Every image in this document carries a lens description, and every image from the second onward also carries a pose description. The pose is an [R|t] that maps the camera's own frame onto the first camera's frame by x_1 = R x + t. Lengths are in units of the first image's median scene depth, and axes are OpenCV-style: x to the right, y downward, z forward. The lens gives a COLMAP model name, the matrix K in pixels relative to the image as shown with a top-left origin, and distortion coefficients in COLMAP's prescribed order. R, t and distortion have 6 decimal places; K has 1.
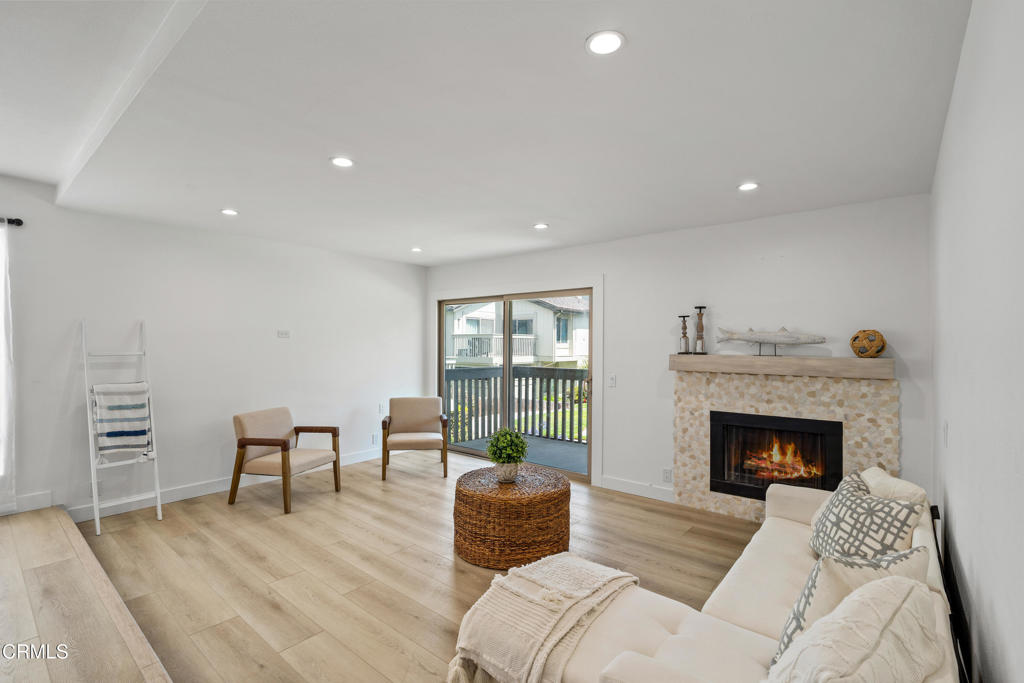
lens RADIAL K [[463.1, 0, 505.6], [0, 463.1, 344.5], [0, 0, 1]] dist [-0.018194, -0.000294]
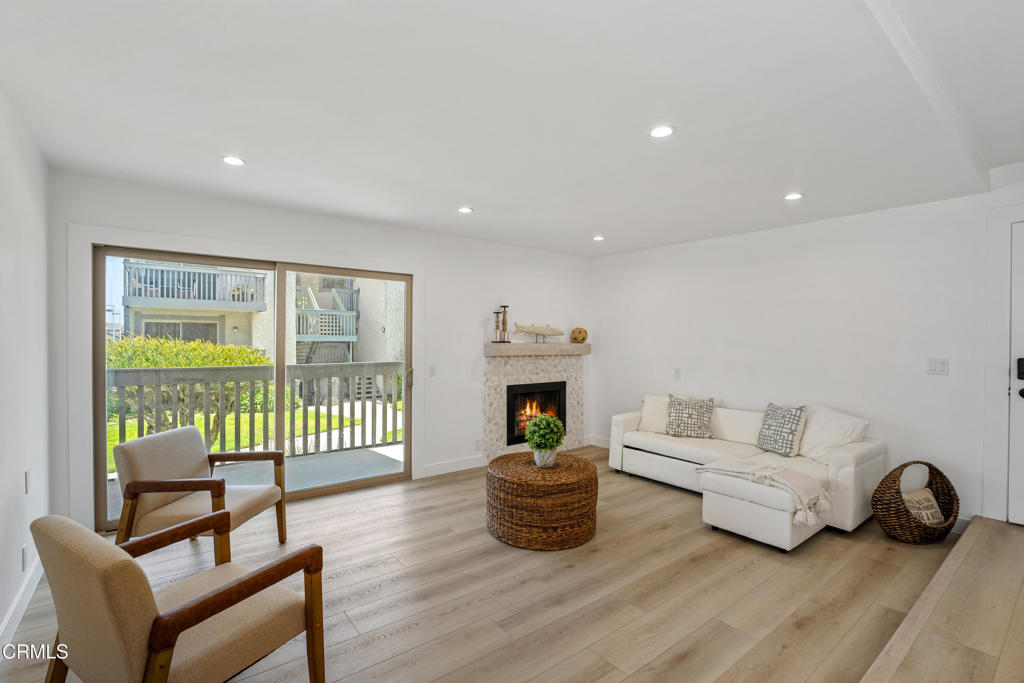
lens RADIAL K [[463.1, 0, 512.5], [0, 463.1, 345.2], [0, 0, 1]] dist [-0.018194, -0.000294]
pose [[0.212045, -0.014477, 0.977153, -0.874894], [-0.004685, 0.999864, 0.015830, 0.008032], [-0.977249, -0.007935, 0.211948, 0.732895]]
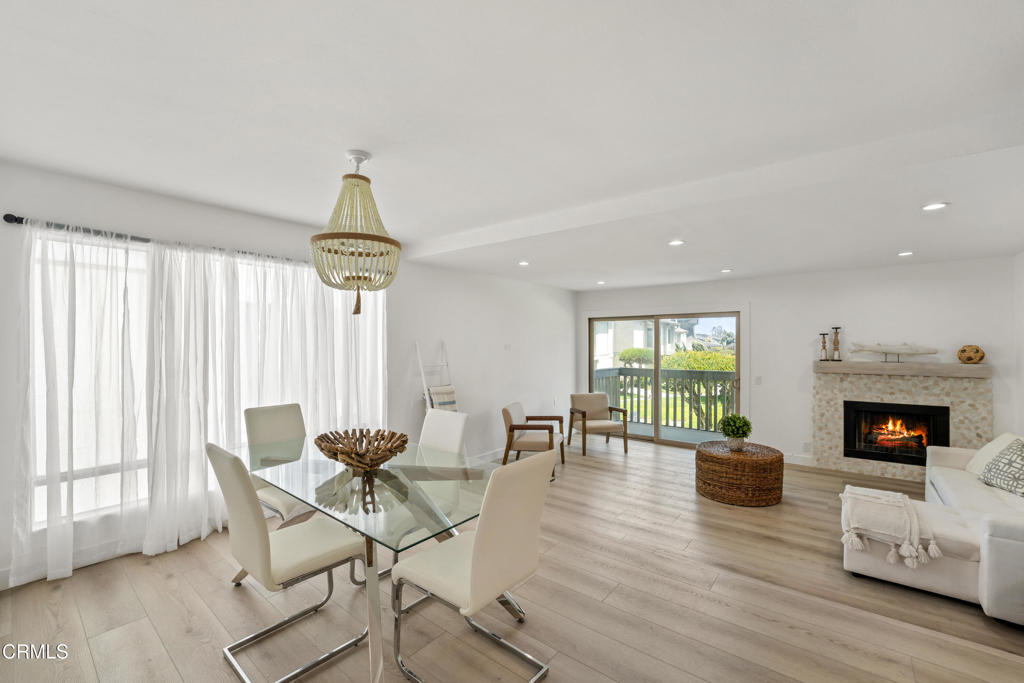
lens RADIAL K [[419.1, 0, 512.5], [0, 419.1, 344.9], [0, 0, 1]] dist [-0.020083, 0.000434]
pose [[0.999634, -0.006703, 0.026204, -0.635965], [0.006667, 0.999977, 0.001455, -0.038512], [-0.026213, -0.001280, 0.999656, -0.260808]]
